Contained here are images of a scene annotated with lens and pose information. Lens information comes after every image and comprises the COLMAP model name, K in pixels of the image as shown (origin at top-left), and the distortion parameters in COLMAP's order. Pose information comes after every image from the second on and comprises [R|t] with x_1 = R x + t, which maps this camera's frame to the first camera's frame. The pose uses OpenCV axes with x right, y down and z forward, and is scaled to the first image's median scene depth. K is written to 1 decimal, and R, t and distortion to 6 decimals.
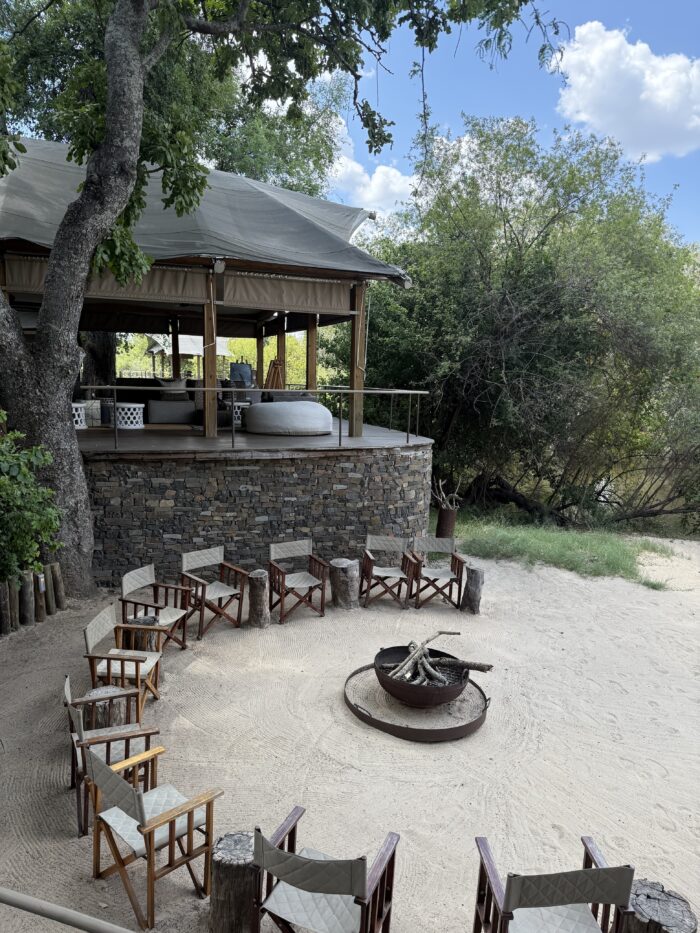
lens RADIAL K [[648.7, 0, 350.0], [0, 648.7, 466.5], [0, 0, 1]] dist [0.124486, -0.161053]
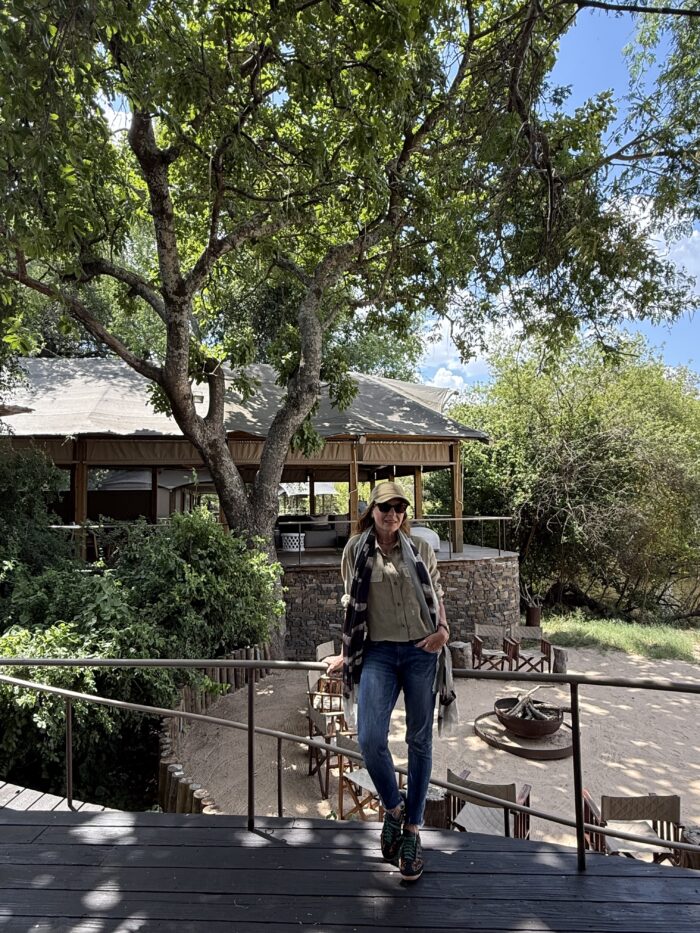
lens RADIAL K [[552.8, 0, 350.0], [0, 552.8, 472.8], [0, 0, 1]] dist [-0.005196, 0.000854]
pose [[0.988830, -0.046064, -0.141754, -0.048234], [0.016849, 0.979494, -0.200765, 0.020104], [0.148095, 0.196134, 0.969329, -0.192267]]
